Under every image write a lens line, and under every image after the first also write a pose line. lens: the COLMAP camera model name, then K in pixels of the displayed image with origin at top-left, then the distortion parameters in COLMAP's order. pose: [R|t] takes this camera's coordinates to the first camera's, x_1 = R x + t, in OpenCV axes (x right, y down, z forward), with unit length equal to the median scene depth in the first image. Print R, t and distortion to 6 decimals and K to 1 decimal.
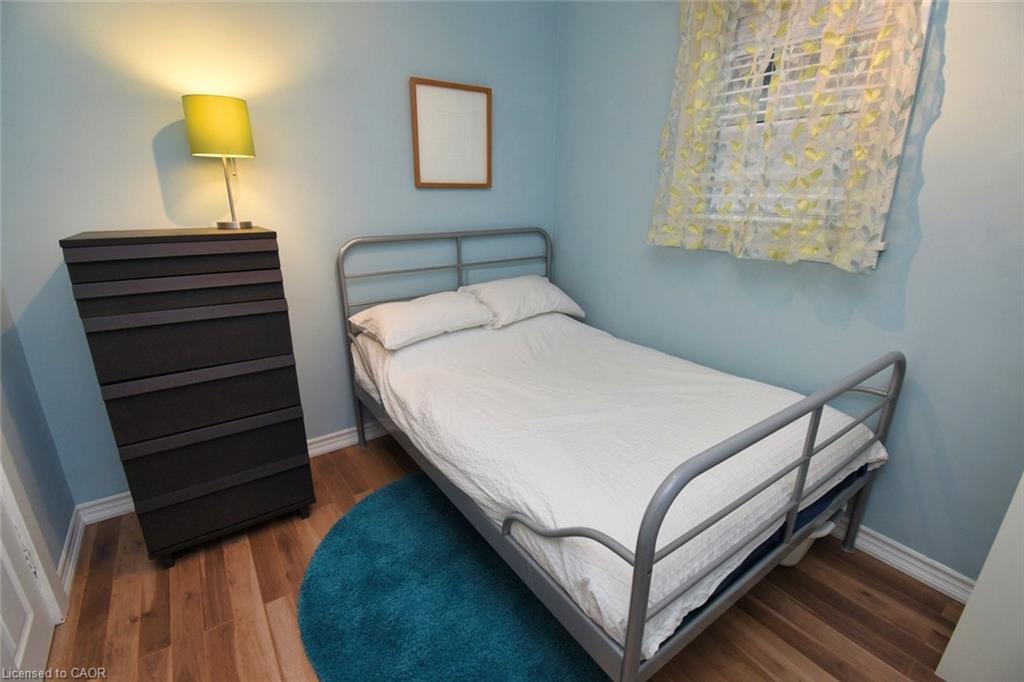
lens RADIAL K [[445.3, 0, 506.5], [0, 445.3, 338.3], [0, 0, 1]] dist [0.003891, -0.016372]
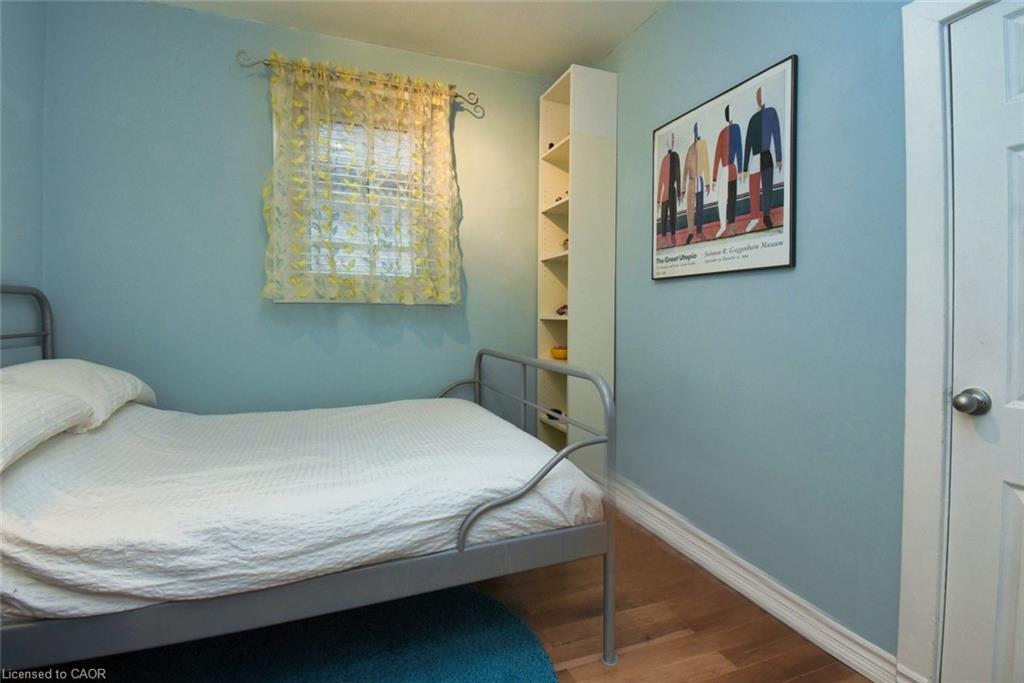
lens RADIAL K [[462.6, 0, 510.2], [0, 462.6, 311.0], [0, 0, 1]] dist [0.001339, 0.000040]
pose [[0.265438, -0.001233, 0.964127, -0.667348], [0.287671, 0.954549, -0.077980, 0.050867], [-0.920211, 0.298050, 0.253728, 0.375319]]
